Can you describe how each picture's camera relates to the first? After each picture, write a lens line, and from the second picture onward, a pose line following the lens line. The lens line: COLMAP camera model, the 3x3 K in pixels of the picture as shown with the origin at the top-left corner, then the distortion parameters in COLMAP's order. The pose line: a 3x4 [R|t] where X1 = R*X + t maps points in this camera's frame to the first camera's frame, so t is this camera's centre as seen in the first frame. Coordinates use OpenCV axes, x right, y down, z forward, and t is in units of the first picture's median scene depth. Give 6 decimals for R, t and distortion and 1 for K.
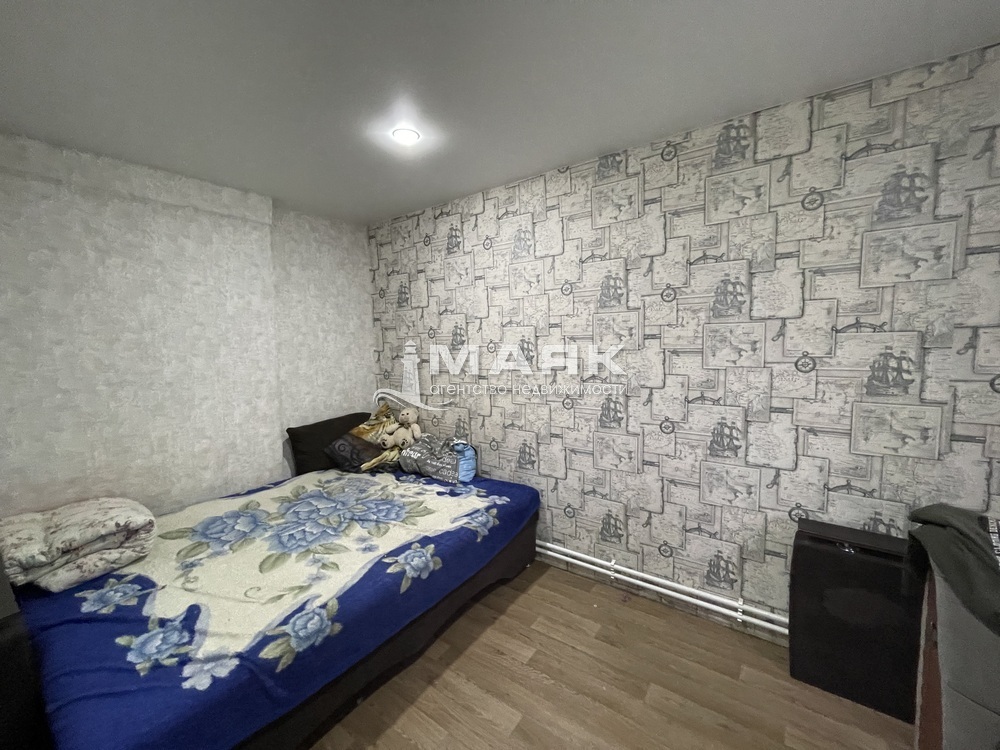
lens RADIAL K [[404.9, 0, 503.3], [0, 404.9, 373.3], [0, 0, 1]] dist [-0.001062, 0.001232]
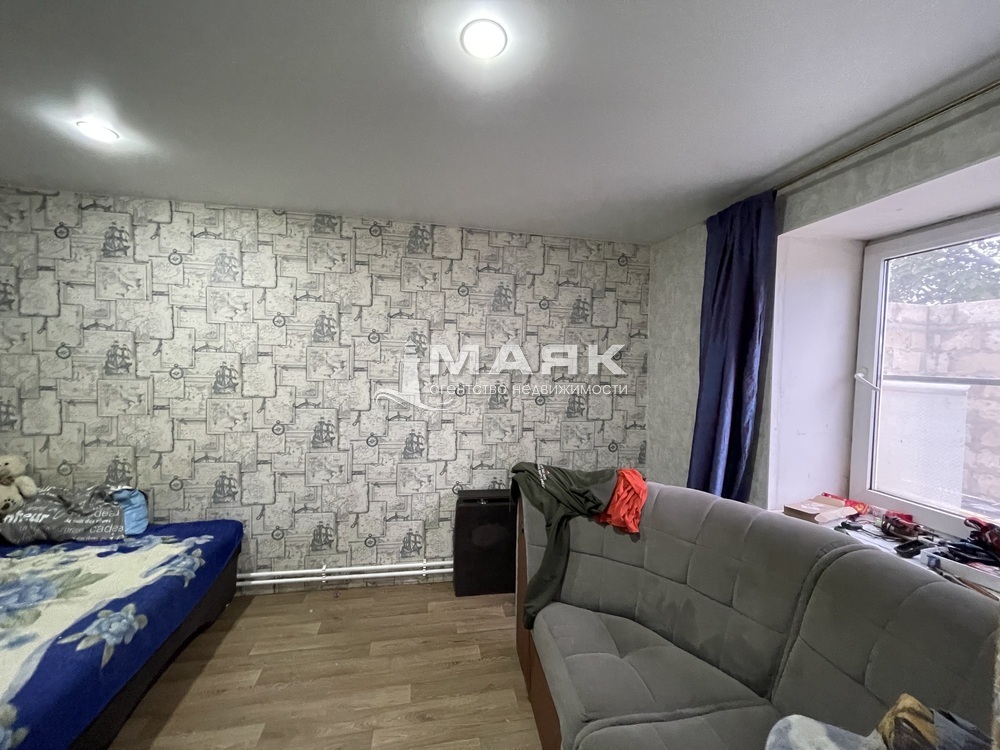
lens RADIAL K [[404.9, 0, 500.2], [0, 404.9, 375.7], [0, 0, 1]] dist [-0.001062, 0.001232]
pose [[0.695674, 0.013751, 0.718226, -0.222682], [0.018286, 0.999154, -0.036841, -0.017247], [-0.718125, 0.038762, 0.694834, -0.167119]]
